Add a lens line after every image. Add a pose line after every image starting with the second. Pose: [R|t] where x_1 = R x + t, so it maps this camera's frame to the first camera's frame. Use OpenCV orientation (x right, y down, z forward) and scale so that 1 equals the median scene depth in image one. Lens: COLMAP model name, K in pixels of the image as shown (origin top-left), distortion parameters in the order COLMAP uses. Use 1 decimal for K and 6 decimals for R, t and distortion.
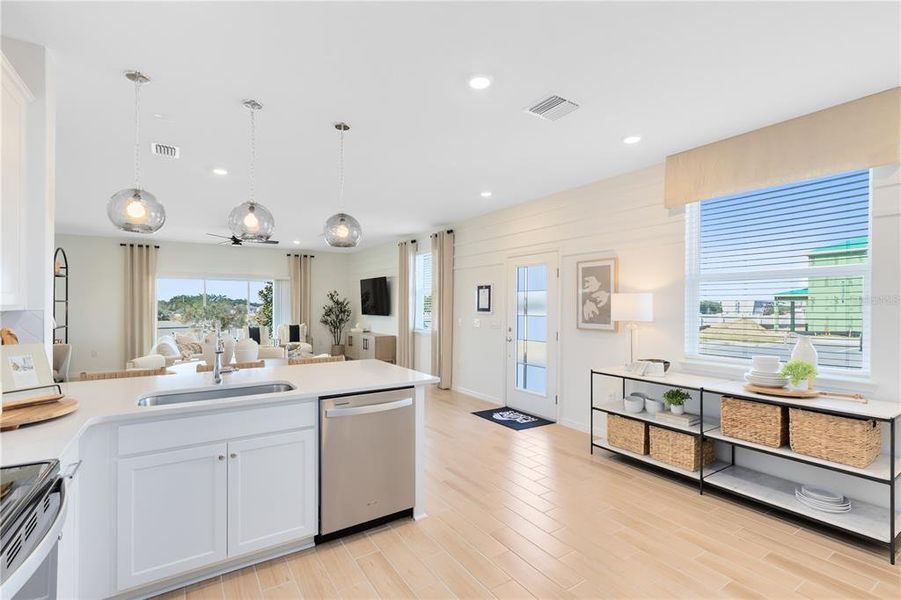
lens RADIAL K [[411.2, 0, 453.3], [0, 411.2, 304.5], [0, 0, 1]] dist [0.001024, -0.000274]
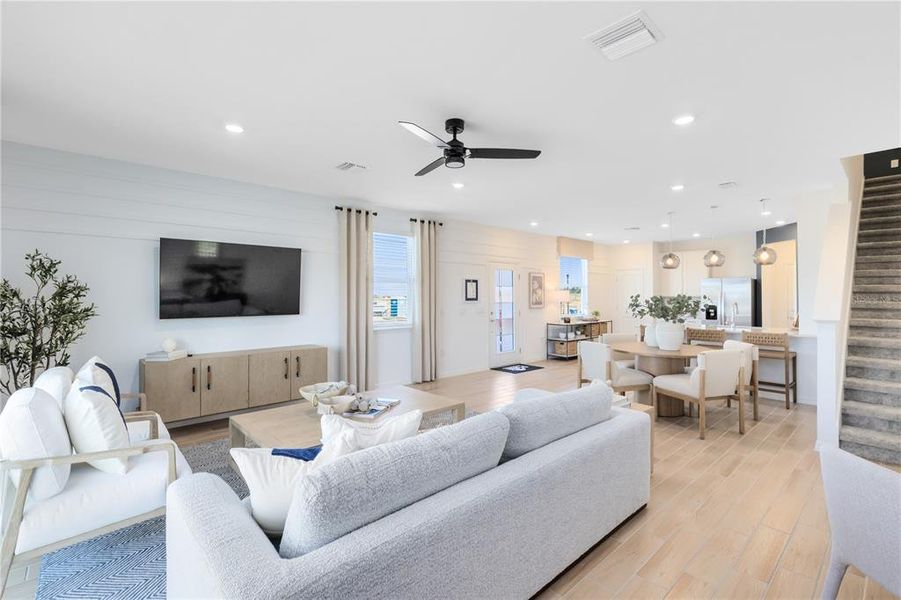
lens RADIAL K [[411.2, 0, 453.3], [0, 411.2, 304.5], [0, 0, 1]] dist [0.001024, -0.000274]
pose [[-0.149426, -0.015563, 0.988650, -0.845982], [0.000482, 0.999875, 0.015813, 0.006407], [-0.988773, 0.002840, -0.149400, 0.927436]]
